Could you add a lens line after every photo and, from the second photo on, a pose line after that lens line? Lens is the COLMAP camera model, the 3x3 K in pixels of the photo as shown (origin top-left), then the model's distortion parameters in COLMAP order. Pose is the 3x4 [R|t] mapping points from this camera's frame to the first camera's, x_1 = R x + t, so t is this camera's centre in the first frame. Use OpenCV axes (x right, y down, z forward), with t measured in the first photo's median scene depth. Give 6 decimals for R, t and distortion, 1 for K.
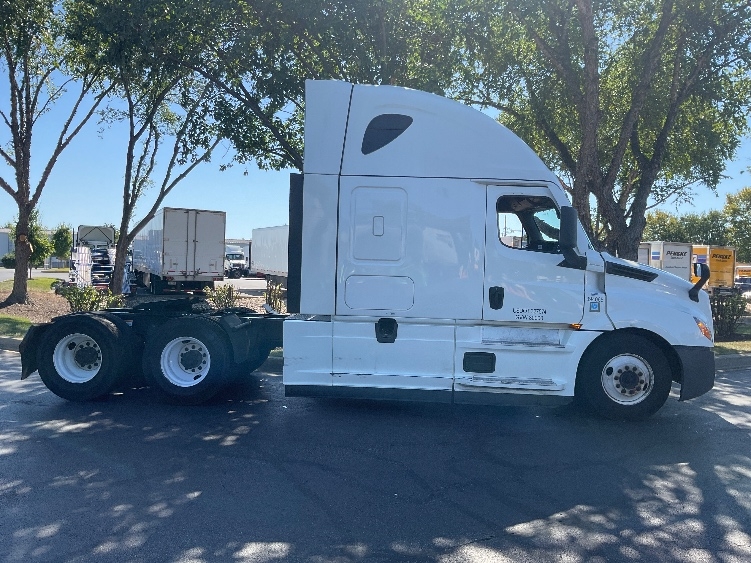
lens RADIAL K [[586.9, 0, 375.5], [0, 586.9, 281.5], [0, 0, 1]] dist [0.107060, 0.000203]
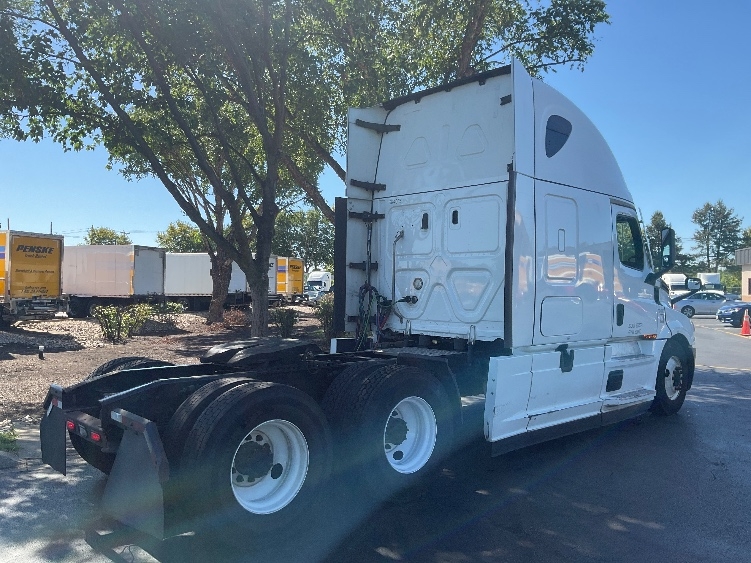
lens RADIAL K [[614.8, 0, 375.5], [0, 614.8, 281.5], [0, 0, 1]] dist [0.002887, 0.001390]
pose [[0.737644, -0.017166, 0.674972, -0.803354], [0.028433, 0.999580, -0.005652, -0.033604], [-0.674591, 0.023361, 0.737822, 0.511861]]
